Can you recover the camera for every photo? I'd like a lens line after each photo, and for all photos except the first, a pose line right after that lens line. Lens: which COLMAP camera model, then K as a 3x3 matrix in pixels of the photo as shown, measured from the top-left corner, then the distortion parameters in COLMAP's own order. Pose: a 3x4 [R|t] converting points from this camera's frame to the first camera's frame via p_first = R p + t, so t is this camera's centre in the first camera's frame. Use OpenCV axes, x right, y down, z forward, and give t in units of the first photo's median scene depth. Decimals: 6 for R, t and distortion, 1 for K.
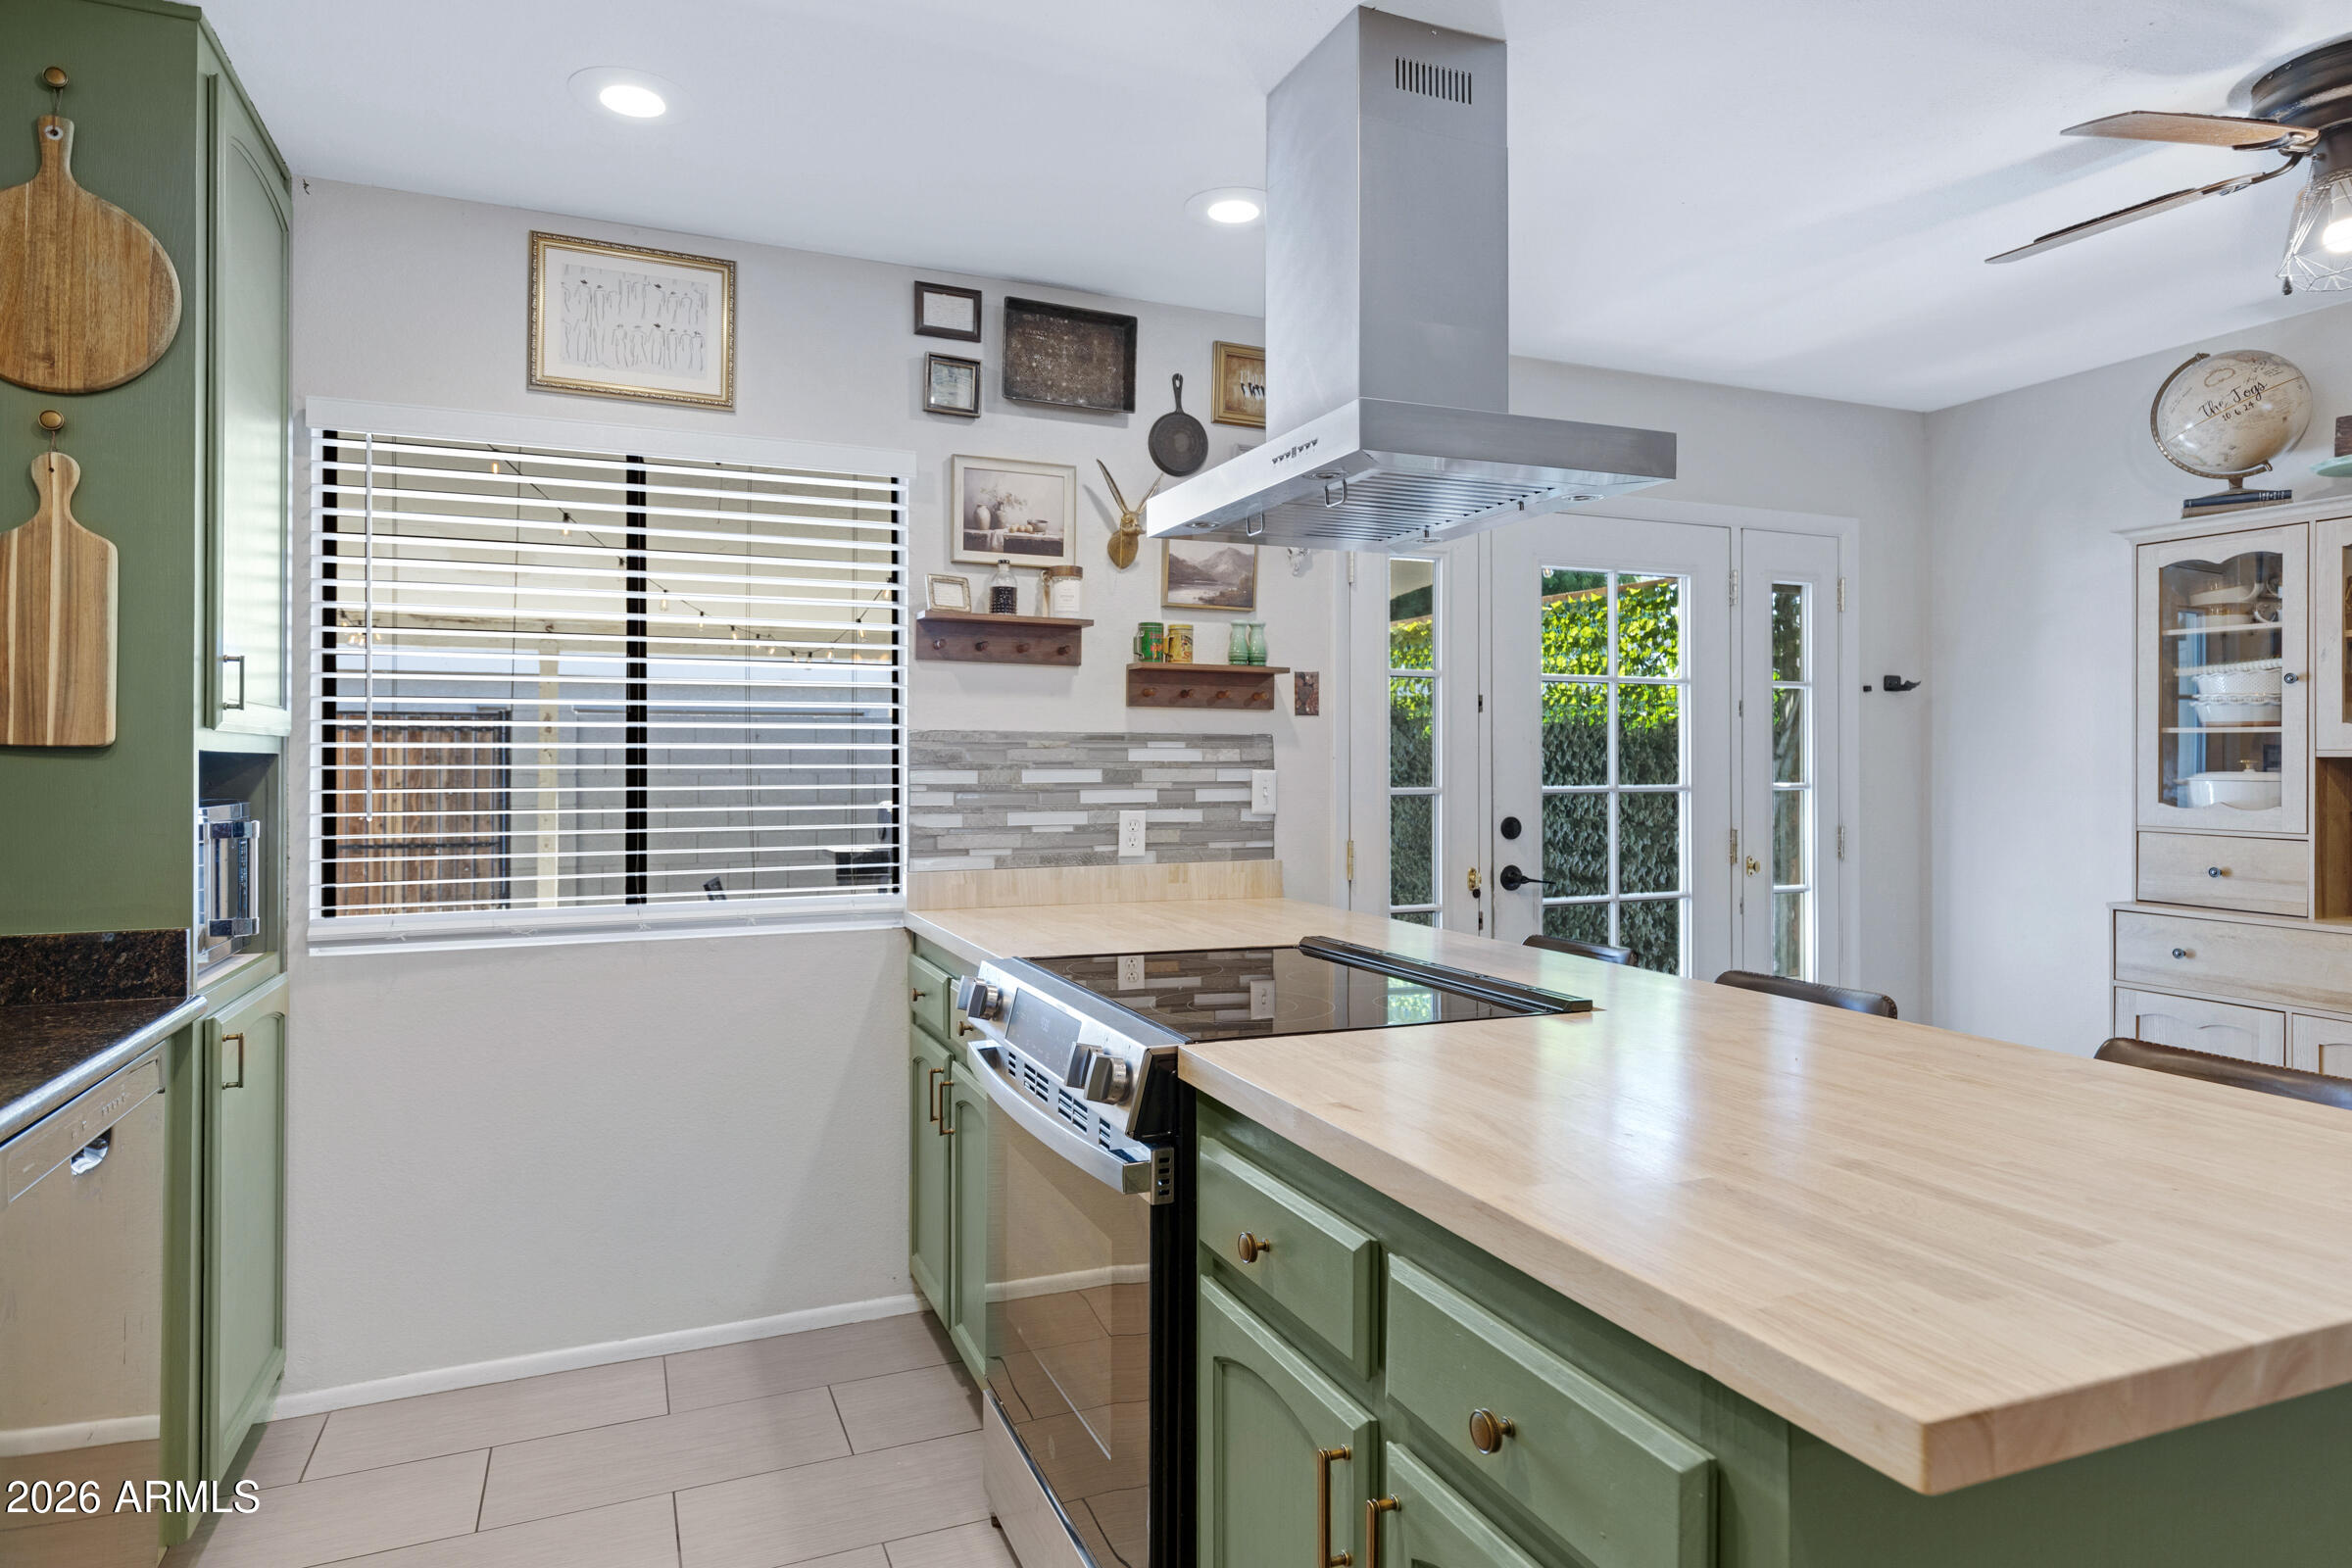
lens RADIAL K [[1335.8, 0, 1168.6], [0, 1335.8, 756.8], [0, 0, 1]] dist [0.009342, 0.000726]
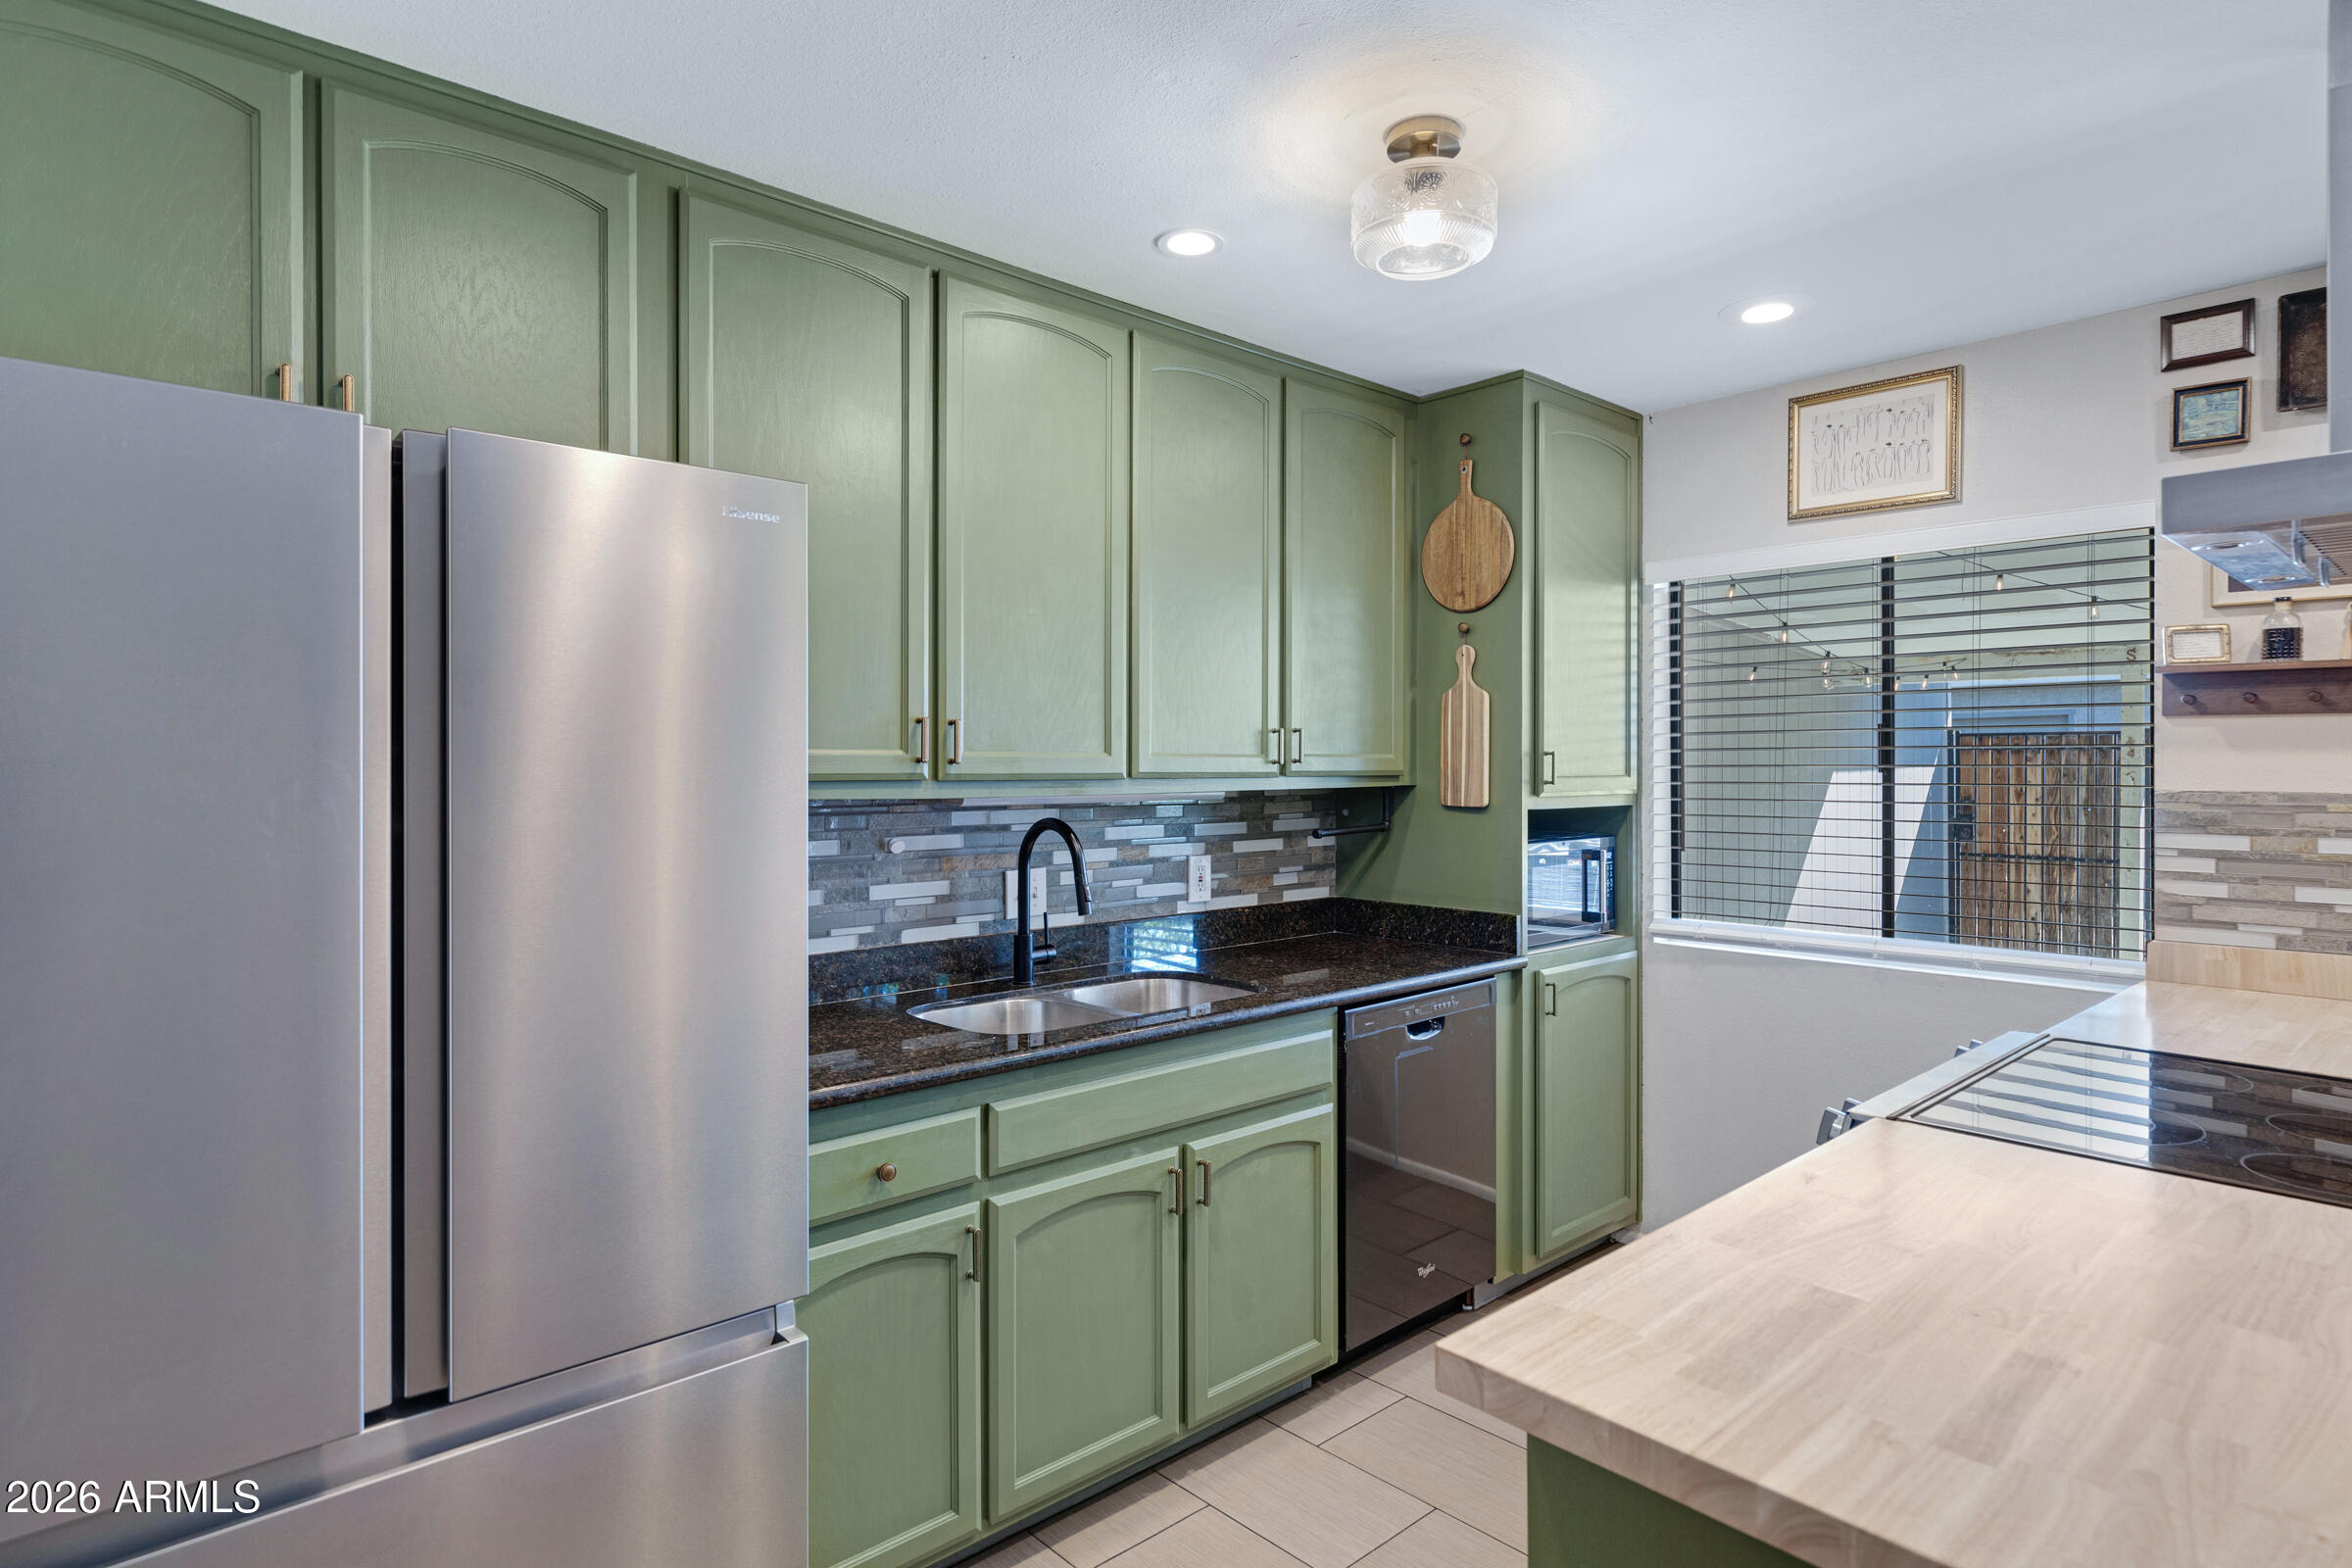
lens RADIAL K [[1261.2, 0, 1190.3], [0, 1261.2, 770.5], [0, 0, 1]] dist [0.002188, 0.000500]
pose [[0.335820, 0.003980, -0.941918, 0.407398], [0.008291, 0.999940, 0.007181, -0.044806], [0.941890, -0.010221, 0.335767, 0.046934]]
